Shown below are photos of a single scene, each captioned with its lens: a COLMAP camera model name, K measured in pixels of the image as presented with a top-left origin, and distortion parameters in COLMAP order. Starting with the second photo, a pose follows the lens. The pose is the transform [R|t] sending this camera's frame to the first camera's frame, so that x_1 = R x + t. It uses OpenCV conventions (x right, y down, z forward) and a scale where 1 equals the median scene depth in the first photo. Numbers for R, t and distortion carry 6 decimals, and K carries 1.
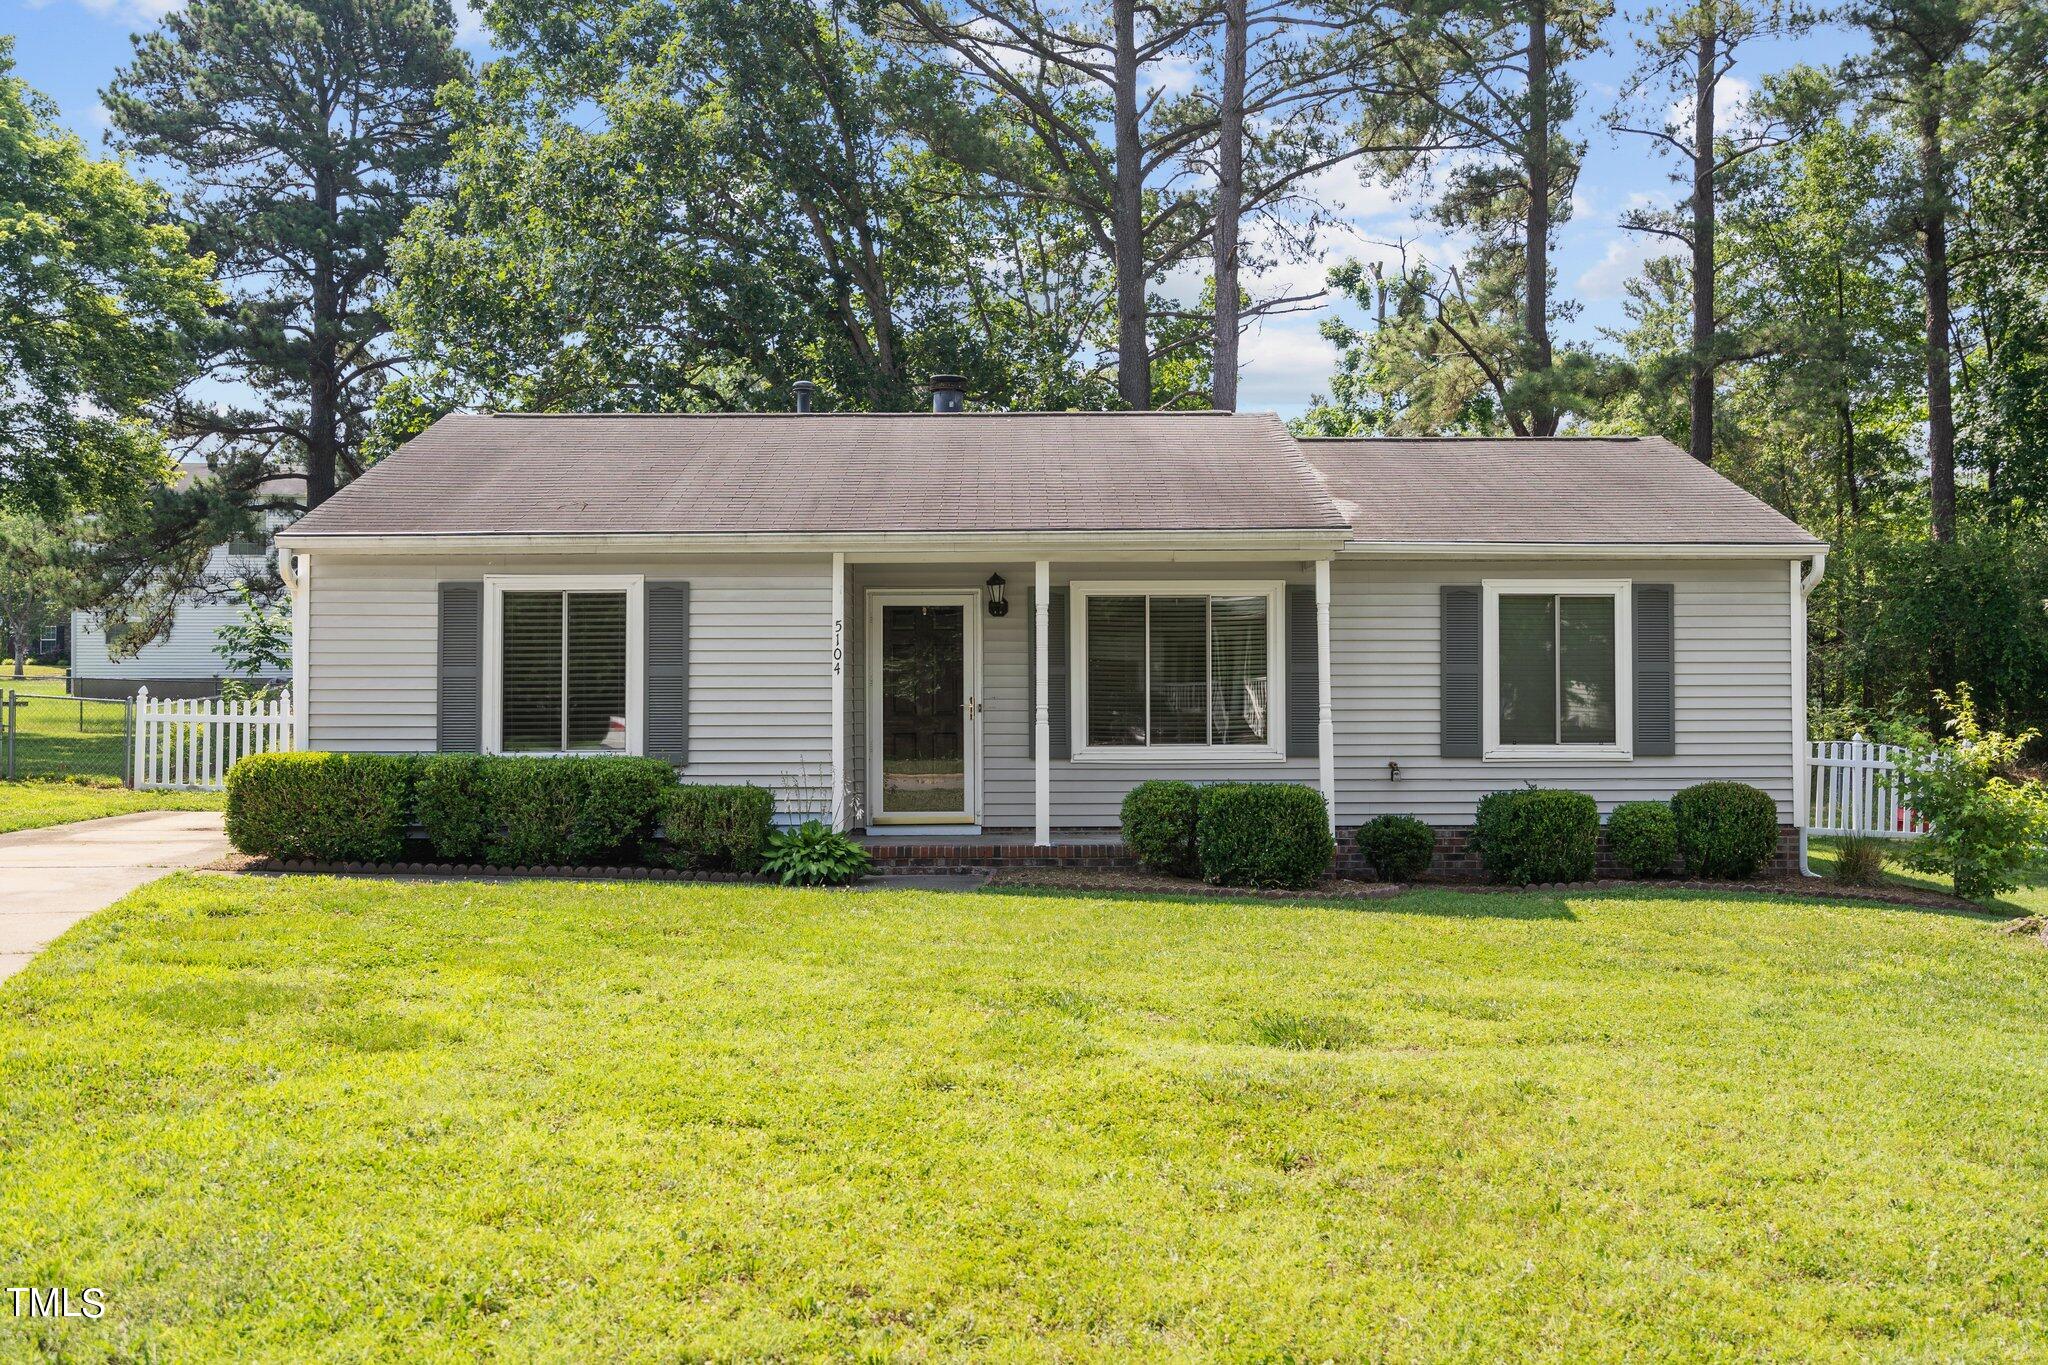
lens RADIAL K [[2034.3, 0, 1036.0], [0, 2034.3, 635.7], [0, 0, 1]] dist [-0.002389, 0.000000]
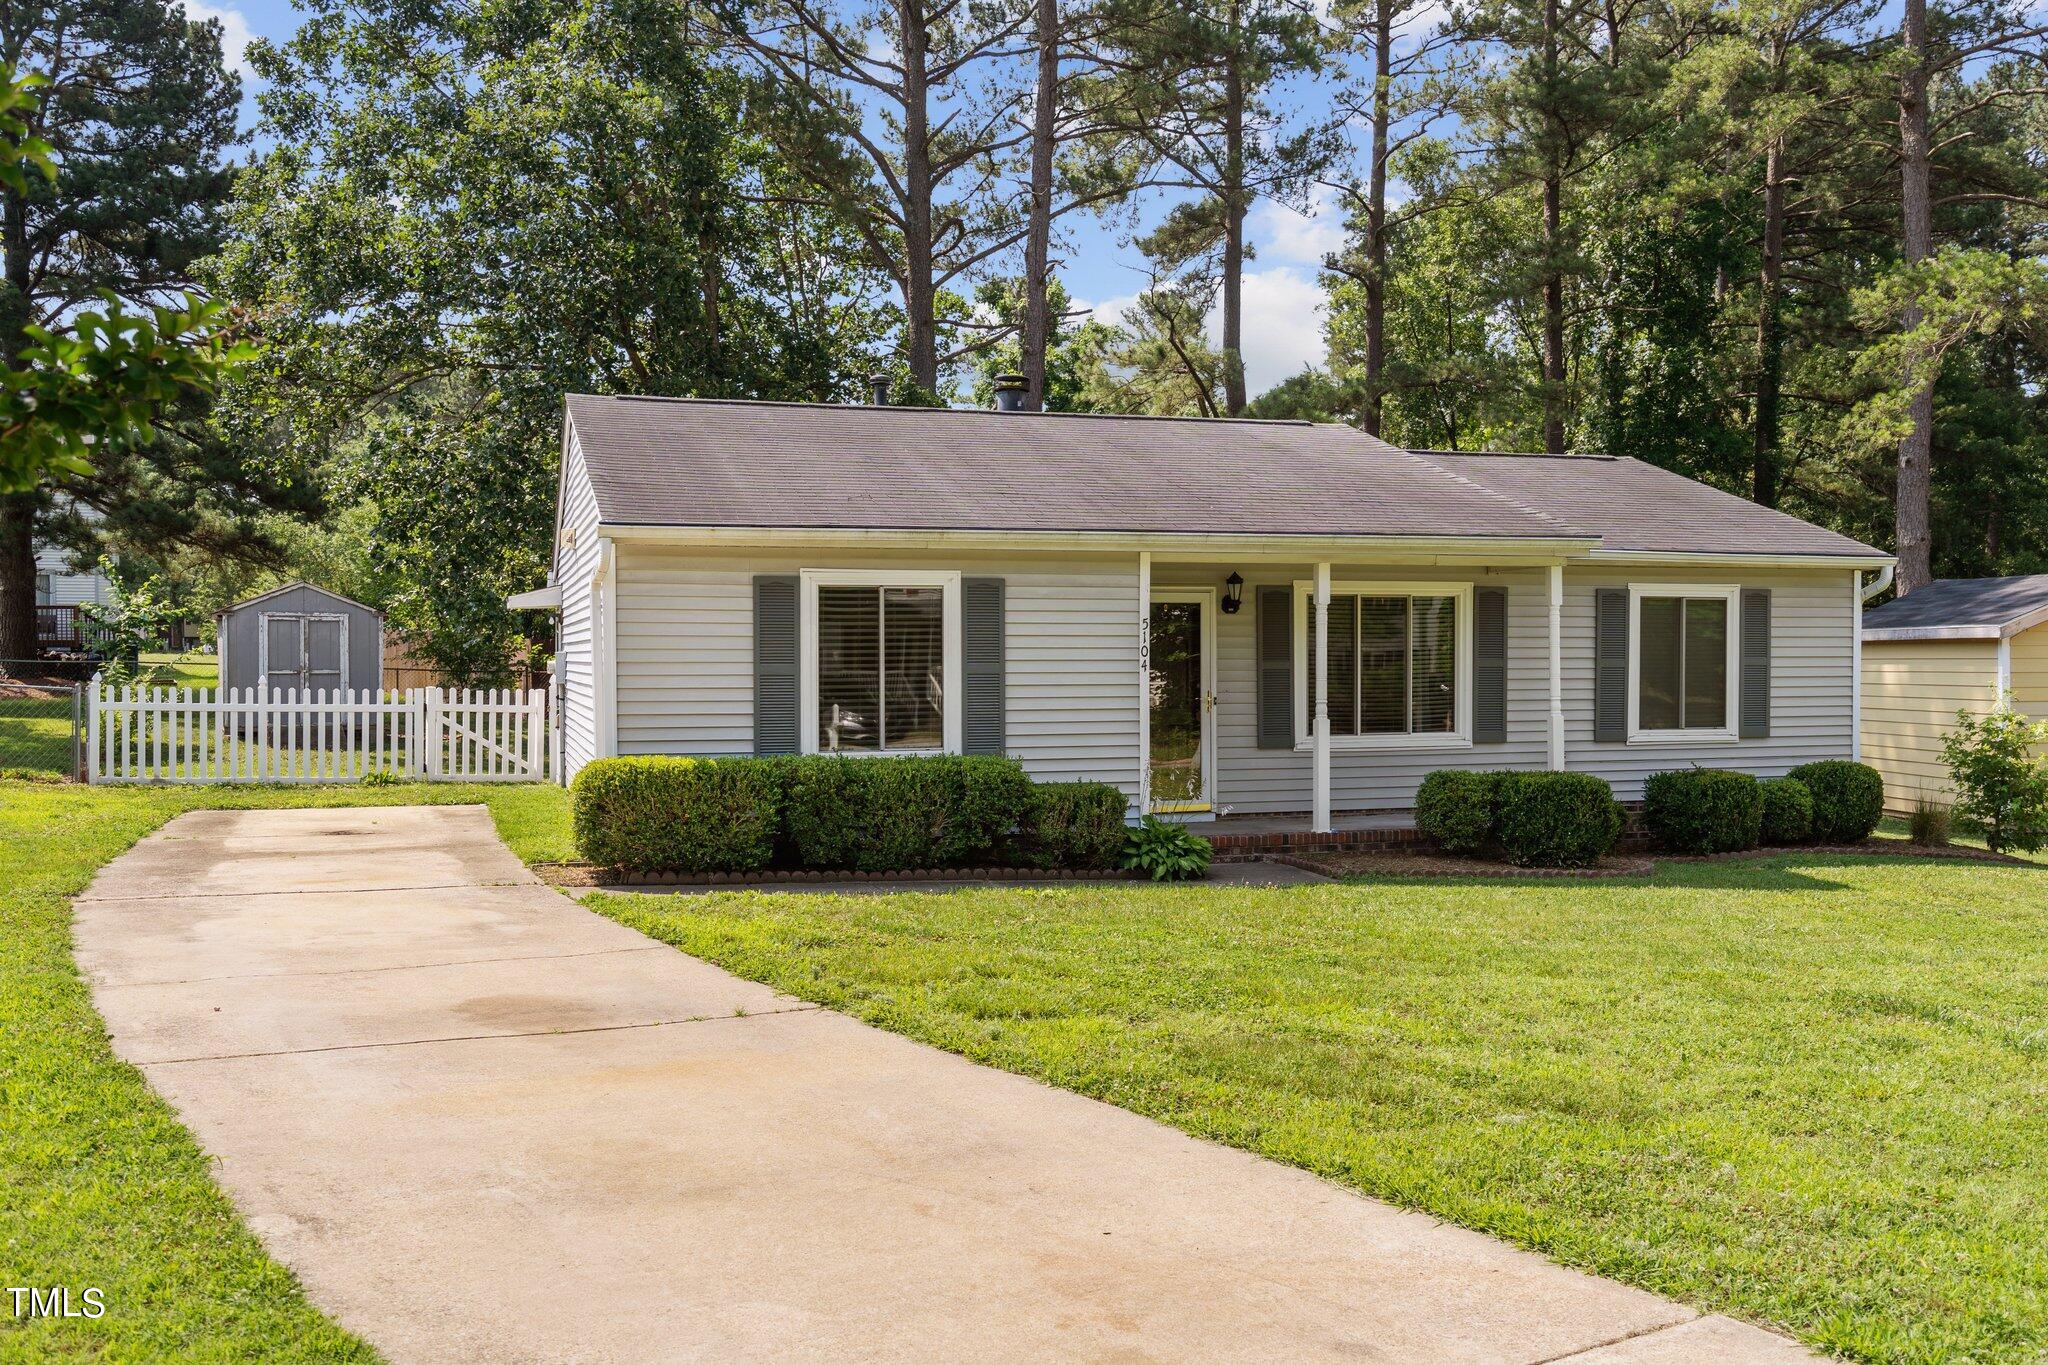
lens RADIAL K [[1784.2, 0, 1026.6], [0, 1784.2, 686.9], [0, 0, 1]] dist [0.006058, -0.008572]
pose [[0.958559, -0.004884, 0.284851, -0.409221], [-0.007754, 0.999035, 0.043223, -0.011325], [-0.284788, -0.043641, 0.957597, 0.158128]]
